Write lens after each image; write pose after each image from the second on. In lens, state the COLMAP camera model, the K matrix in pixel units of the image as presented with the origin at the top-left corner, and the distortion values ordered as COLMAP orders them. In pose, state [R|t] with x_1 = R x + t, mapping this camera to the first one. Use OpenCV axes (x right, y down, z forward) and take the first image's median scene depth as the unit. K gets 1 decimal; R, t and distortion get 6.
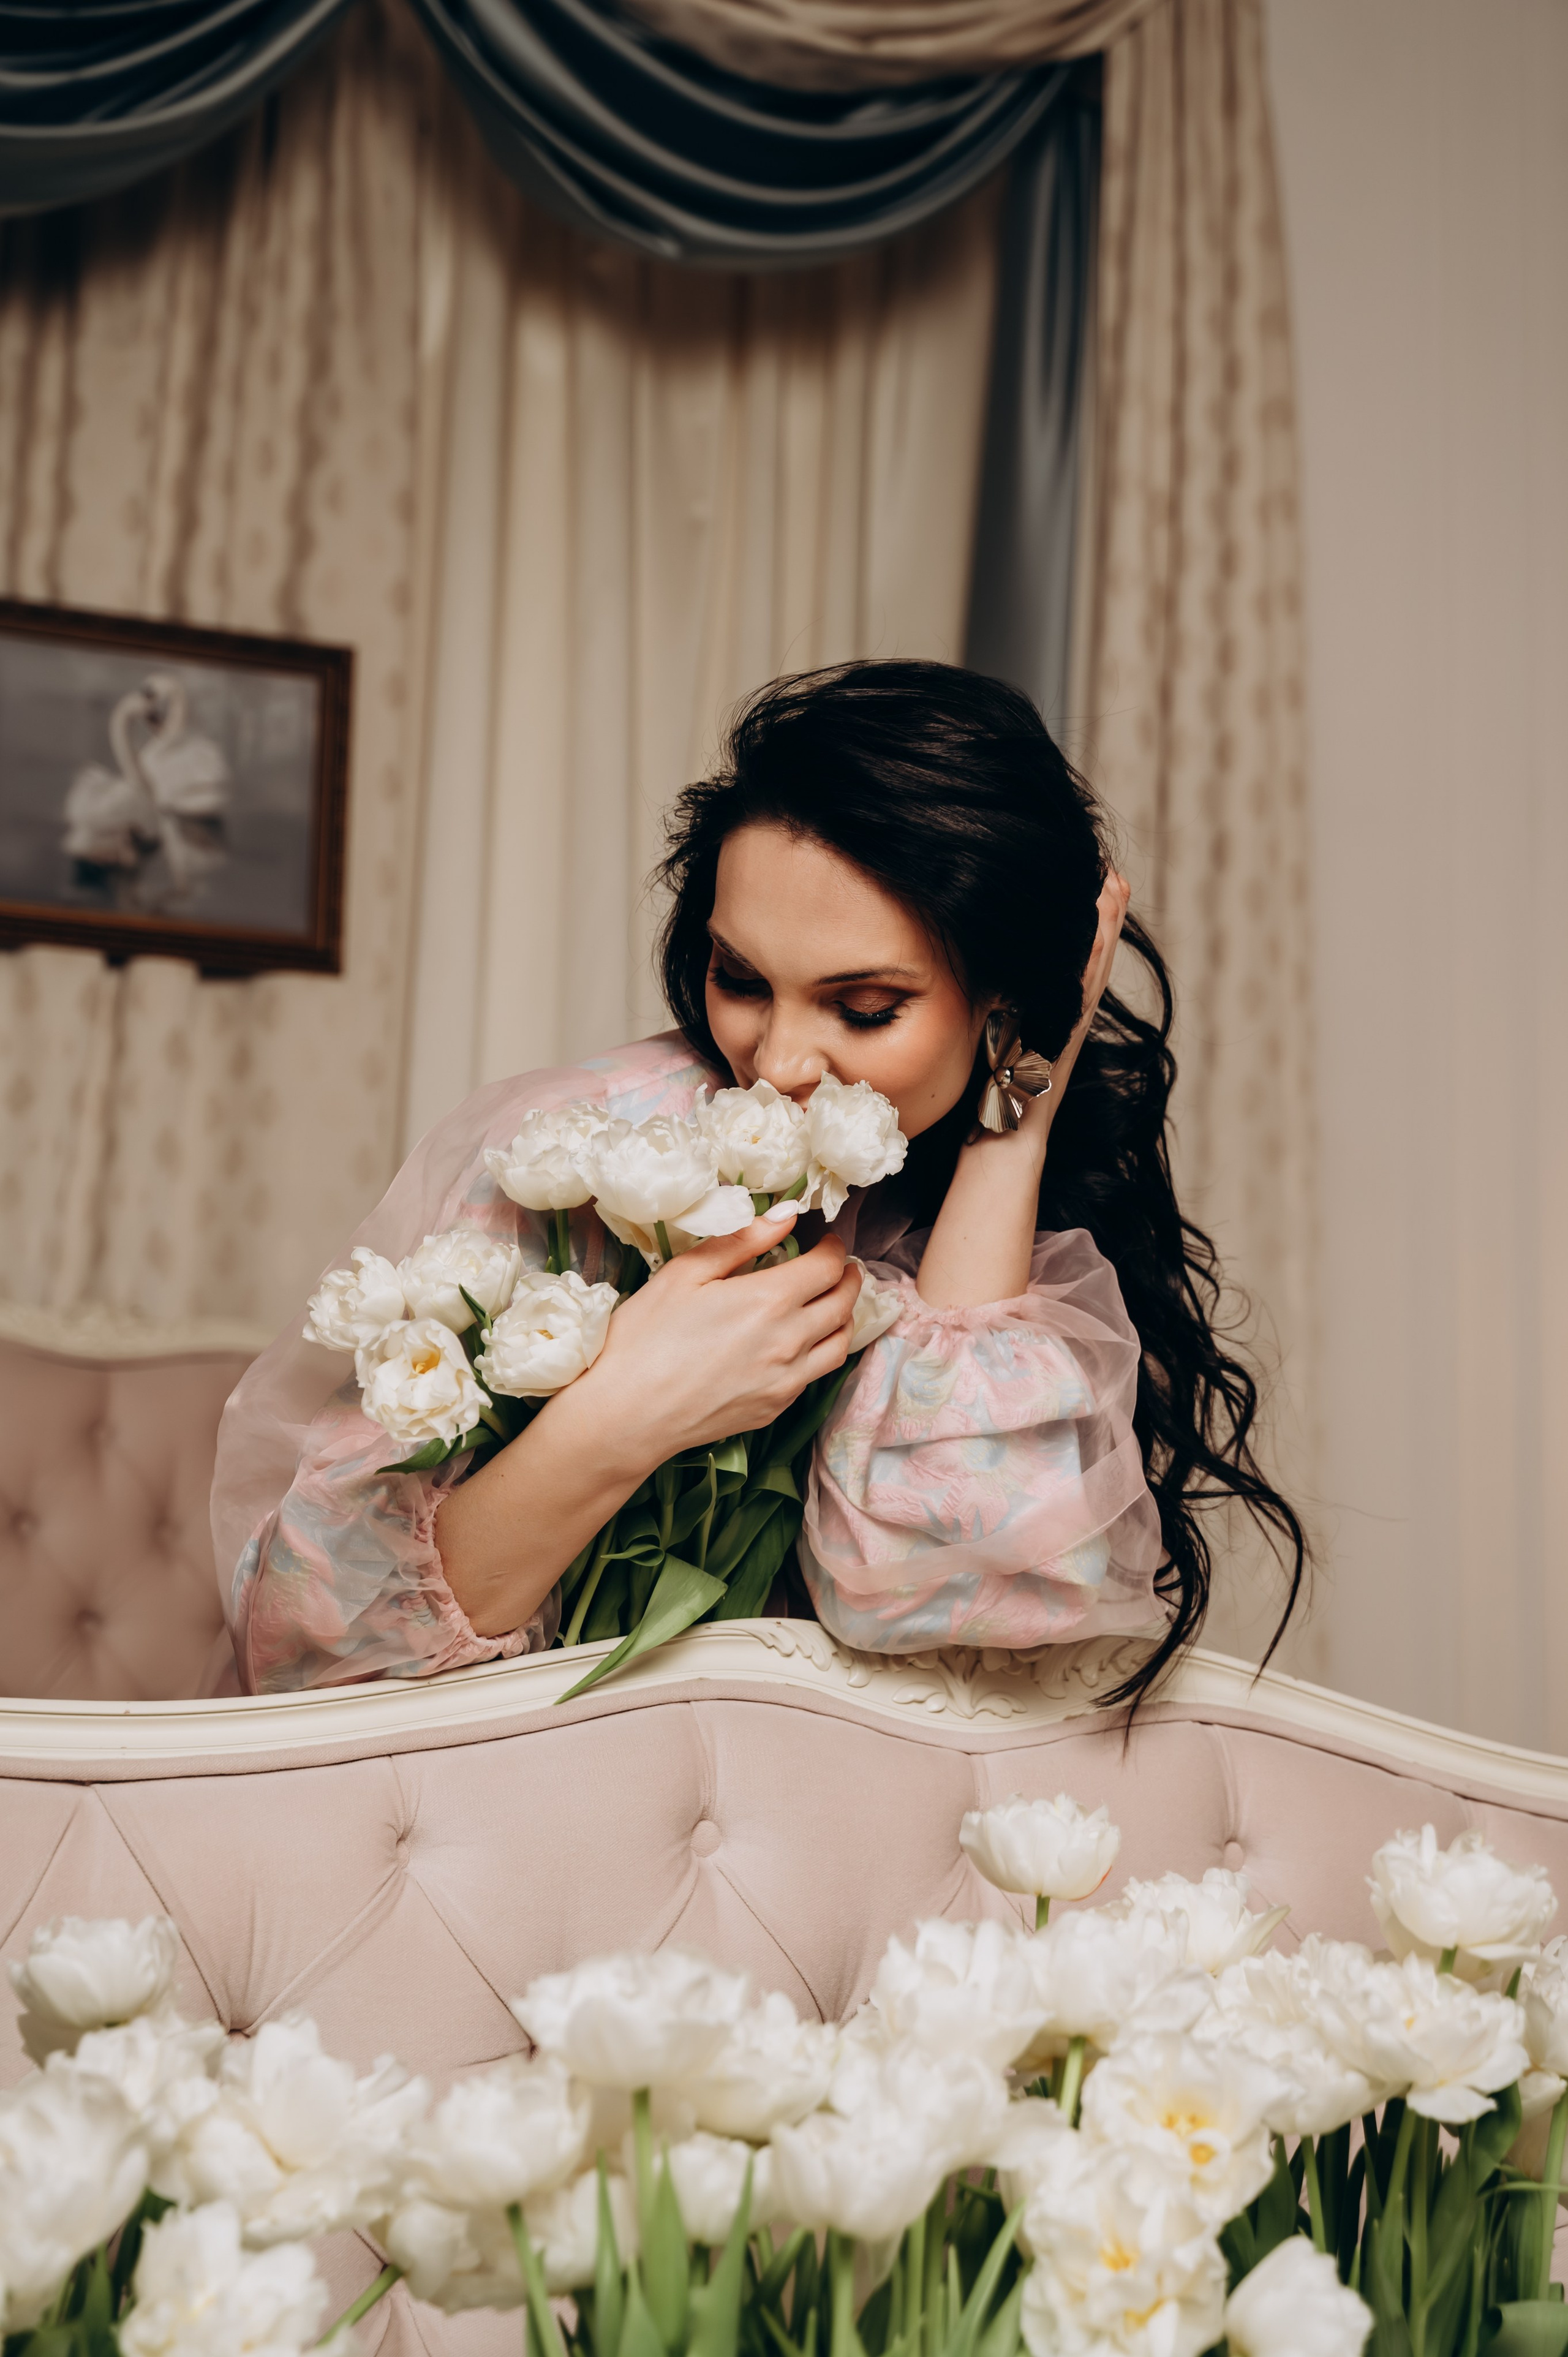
lens RADIAL K [[3527.1, 0, 765.8], [0, 3527.1, 1163.5], [0, 0, 1]] dist [-0.006790, 0.000000]
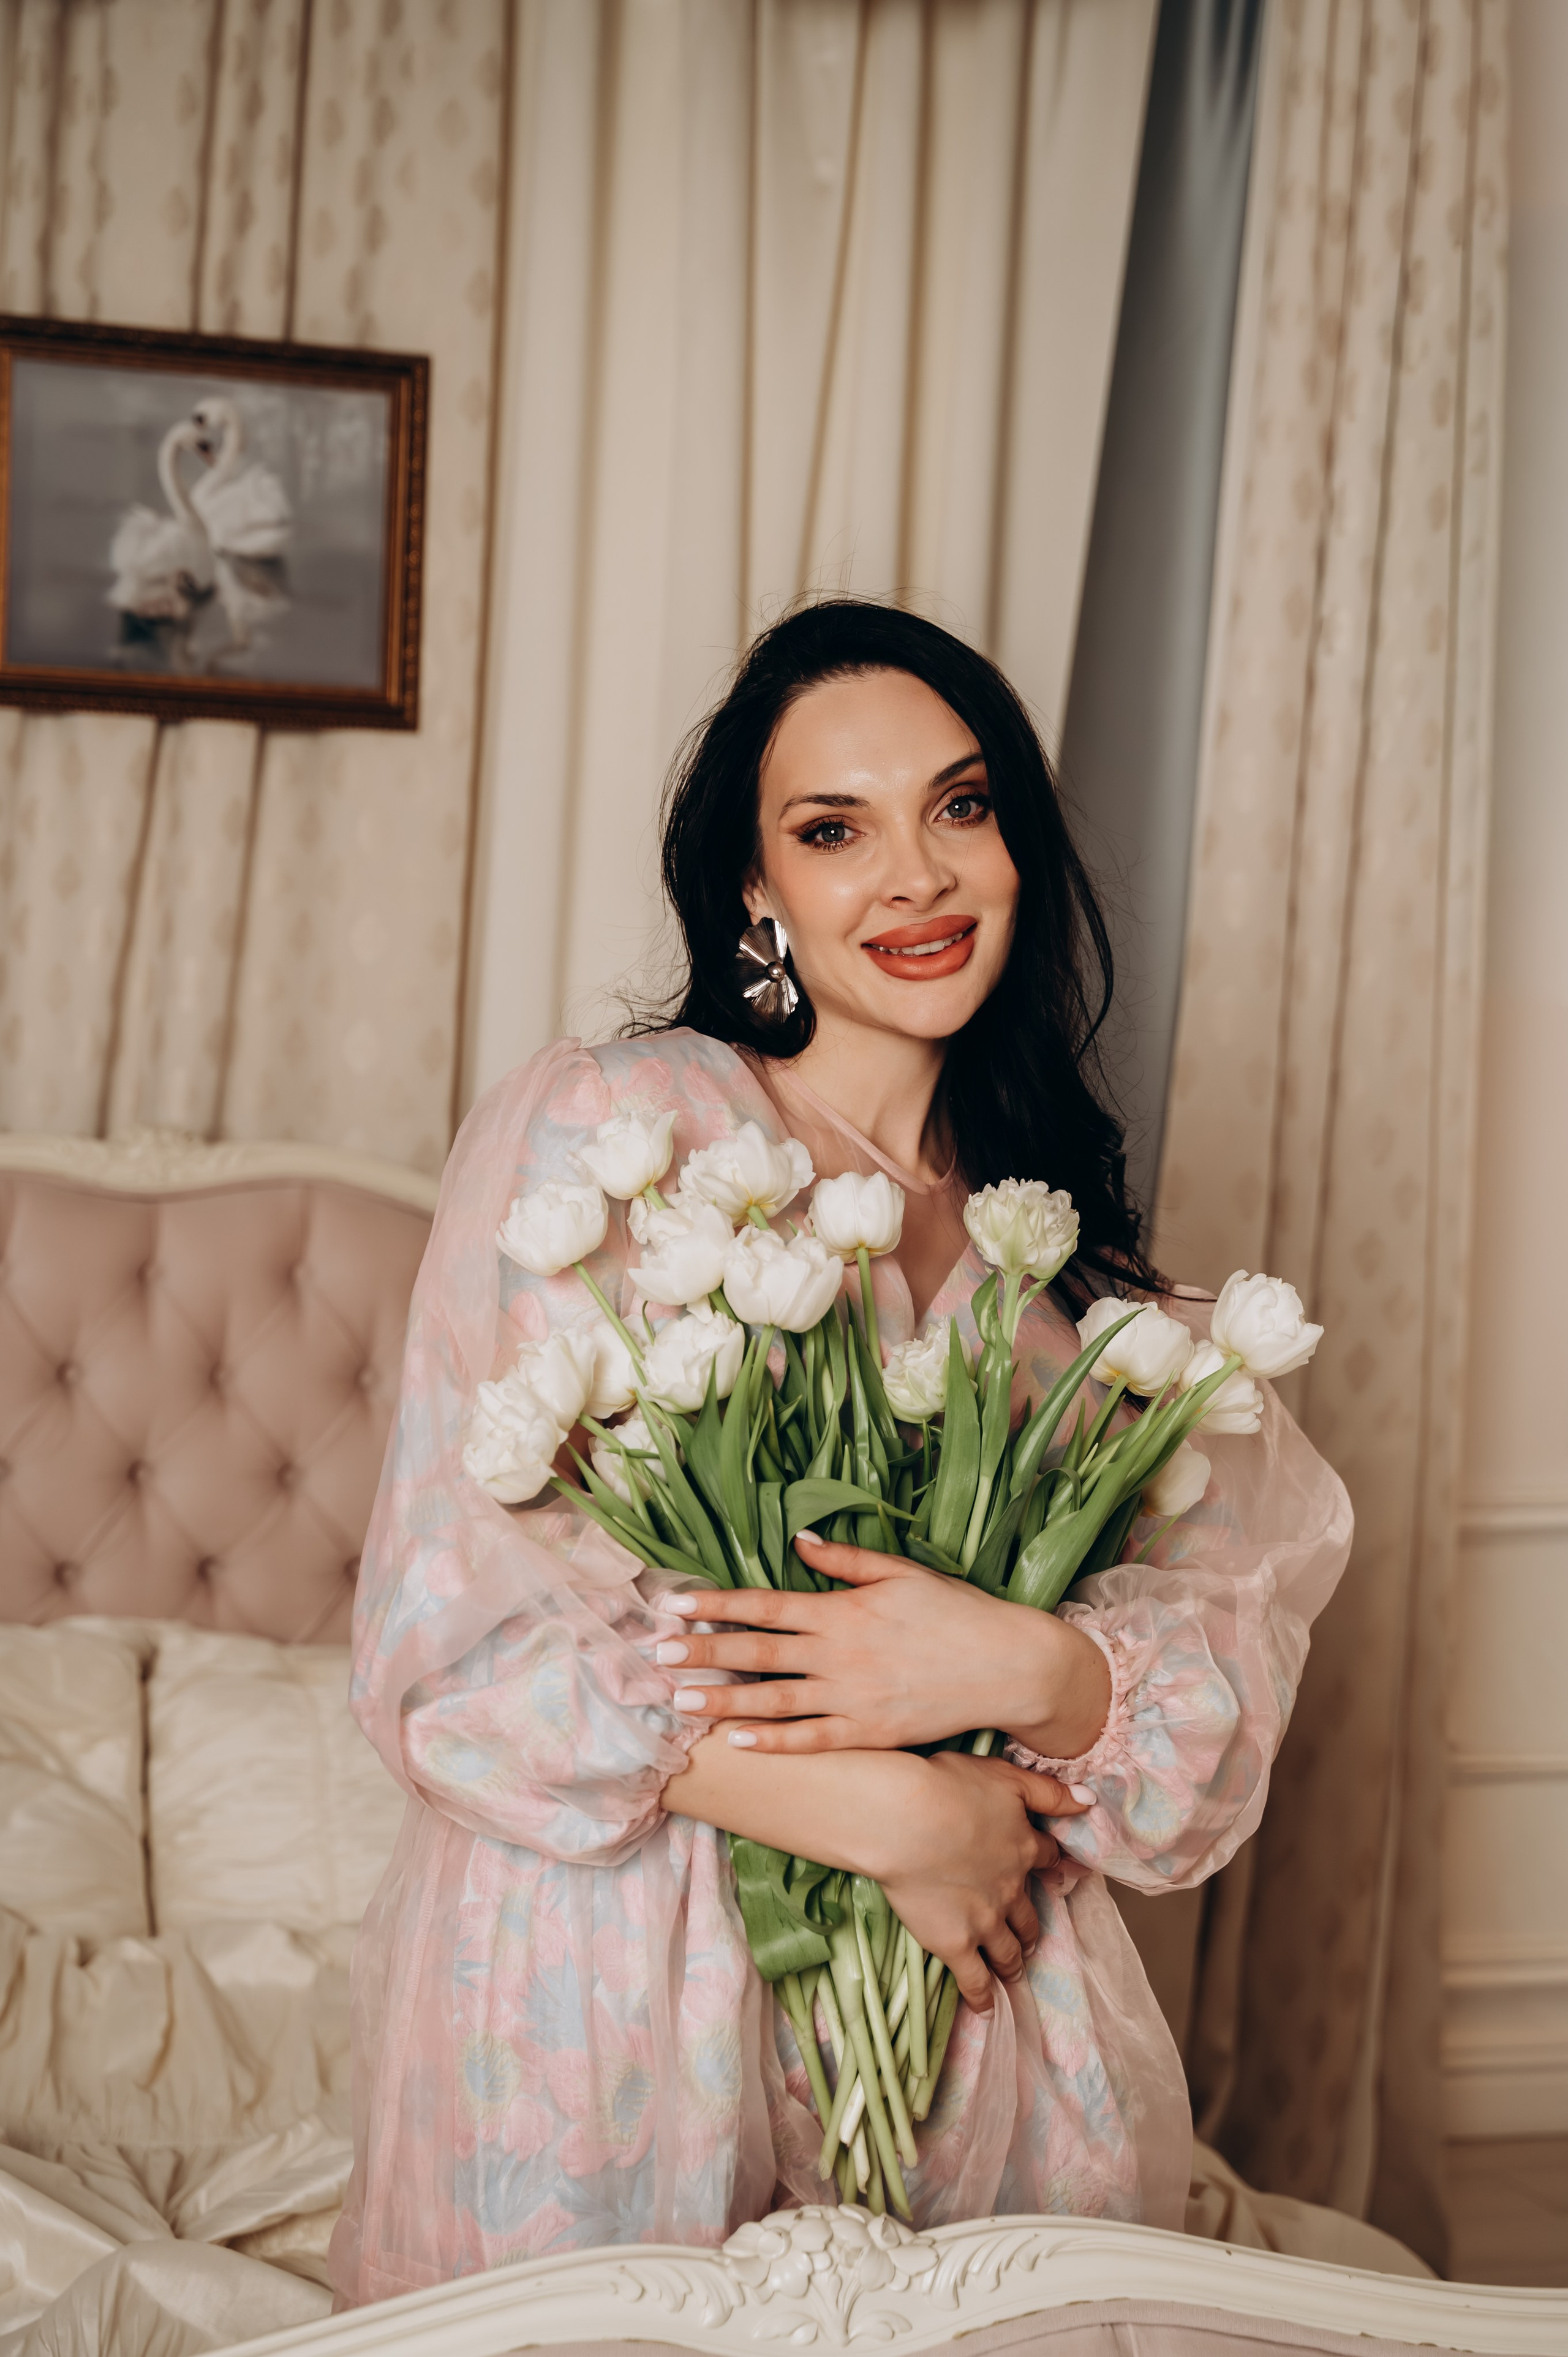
lens RADIAL K [[3527.1, 0, 819.3], [0, 3527.1, 1171.0], [0, 0, 1]] dist [-0.006790, 0.000000]
pose [[0.997742, 0.024833, -0.062408, 0.044732], [-0.010483, 0.975331, 0.220499, -0.146513], [0.066344, -0.219346, 0.973389, 0.089188]]
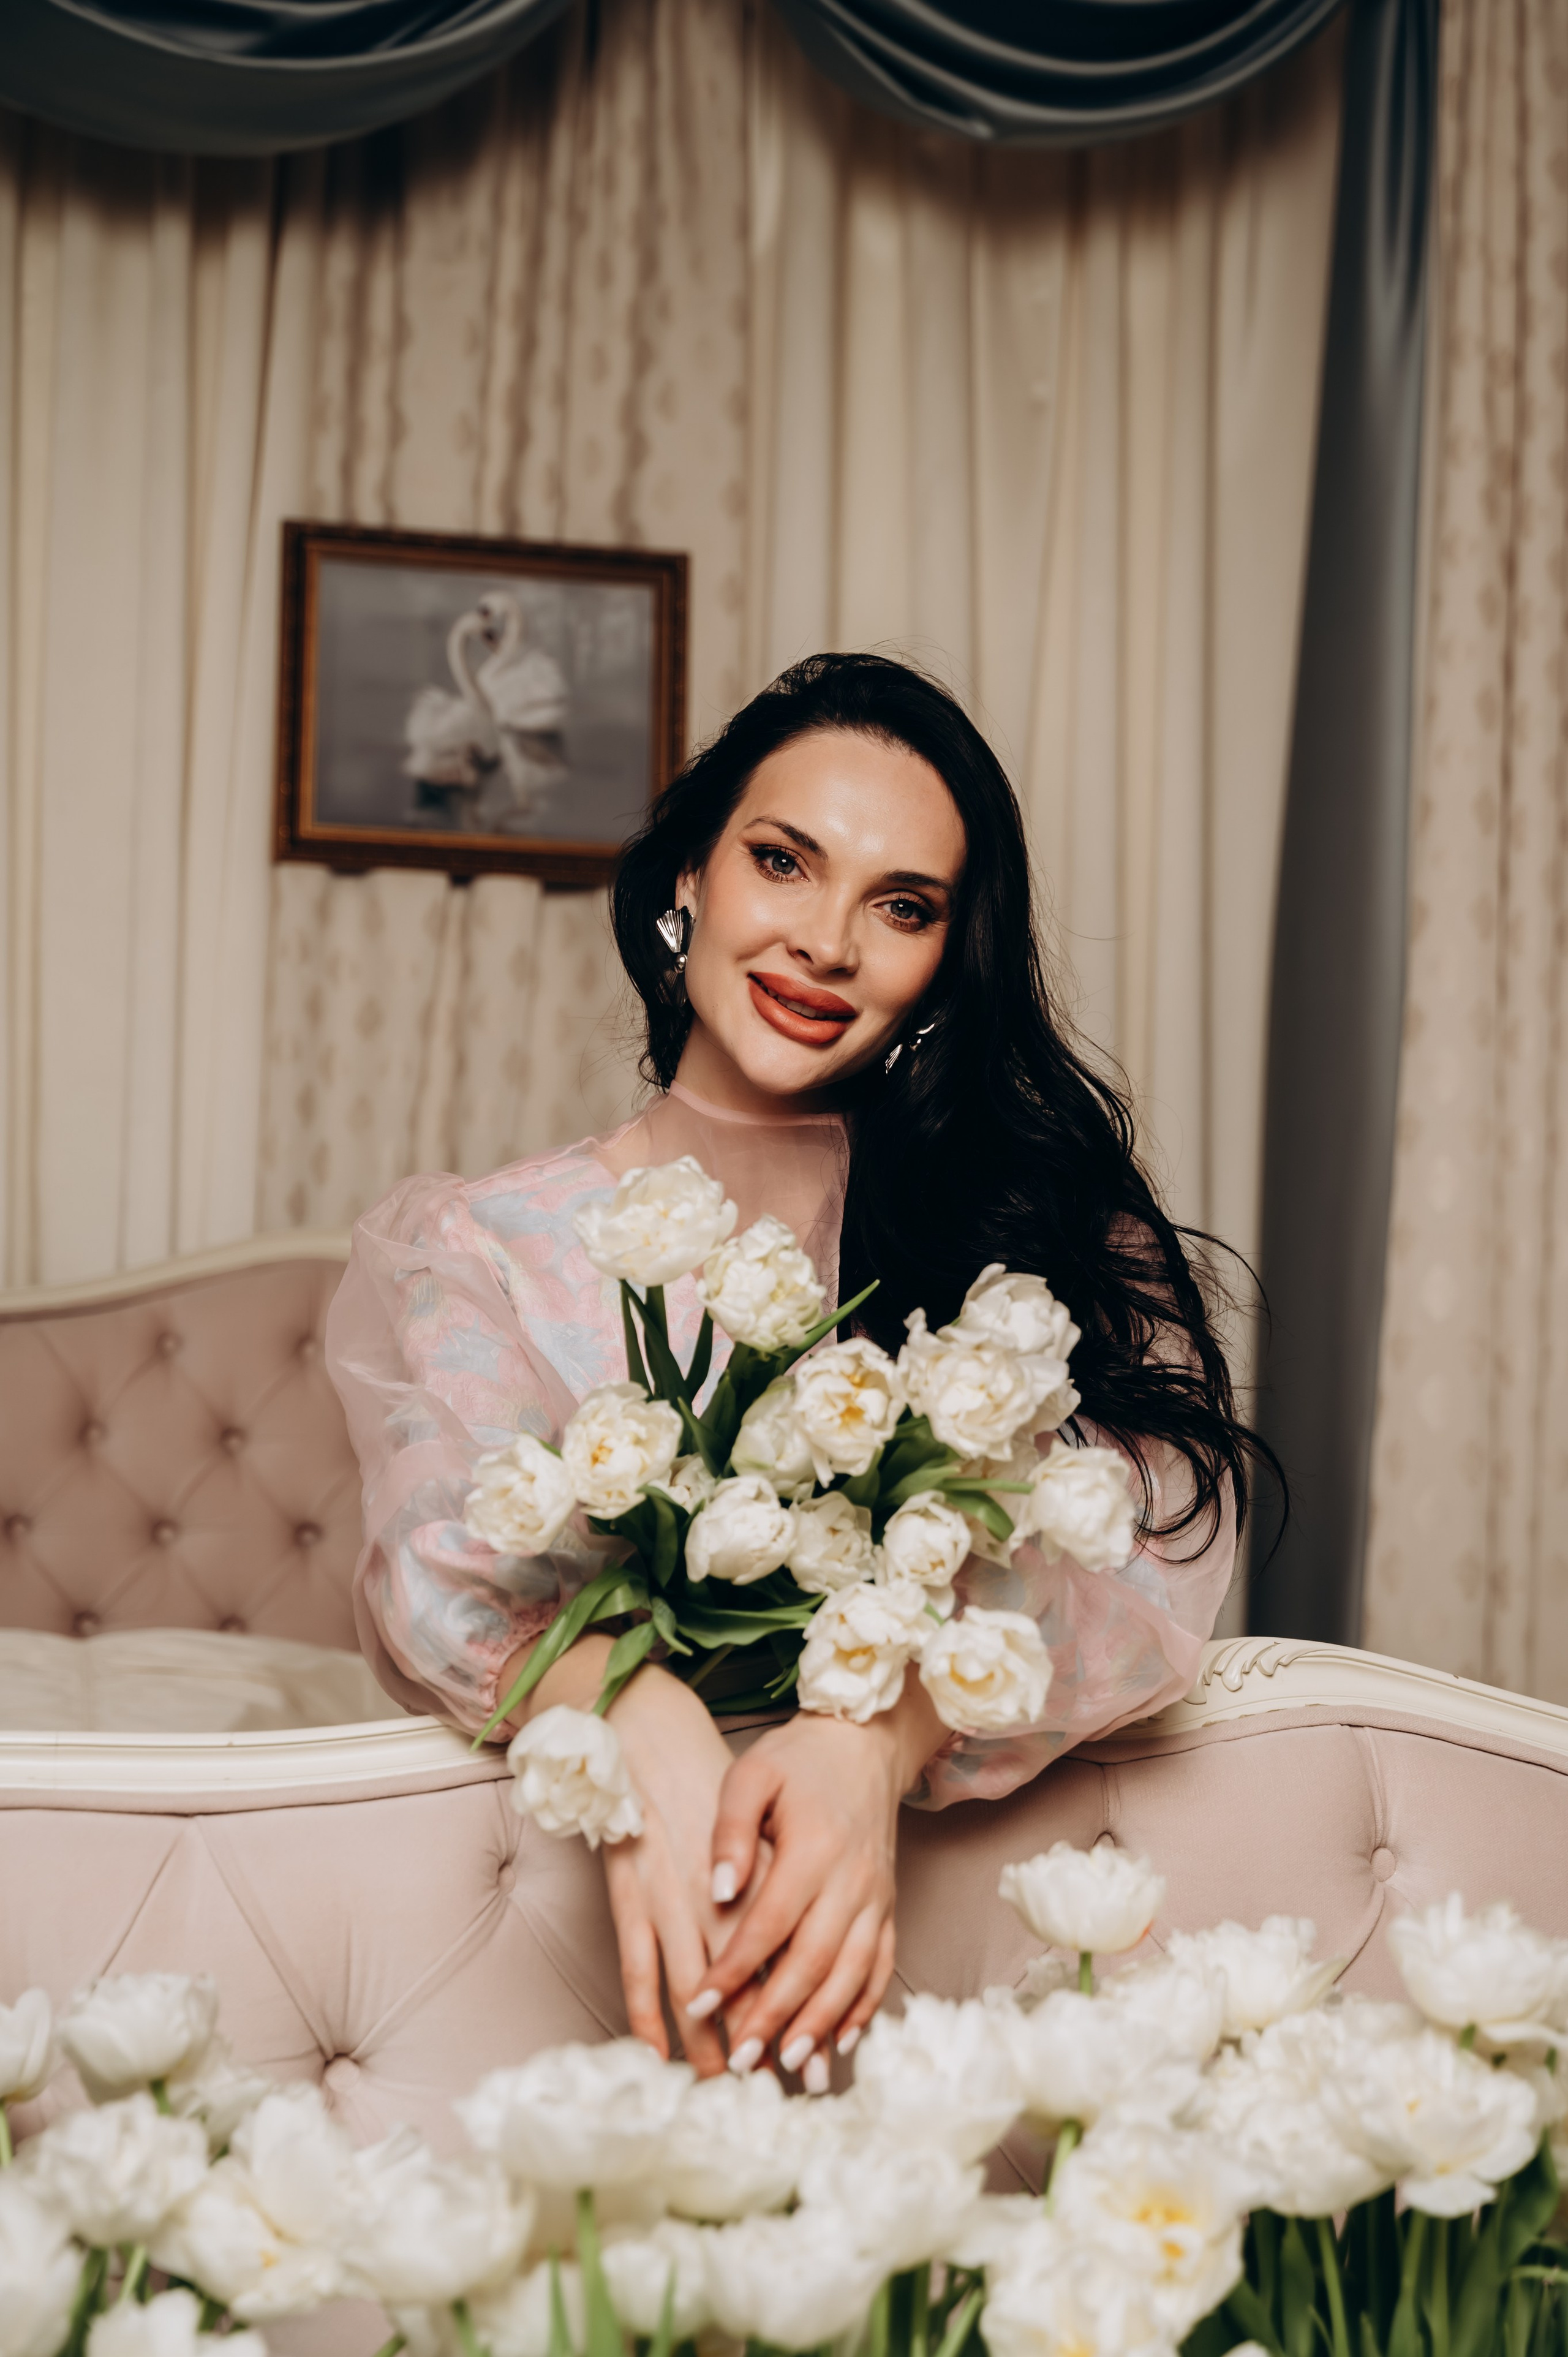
lens RADIAL K [[3527.1, 0, 801.3], [0, 3527.1, 1176.0], [0, 0, 1]] dist [-0.006790, 0.000000]
pose [[0.989610, -0.024888, -0.141609, 0.052813], [0.032666, 0.998067, 0.052868, -0.022954], [0.140019, -0.056945, 0.988510, 0.009775]]
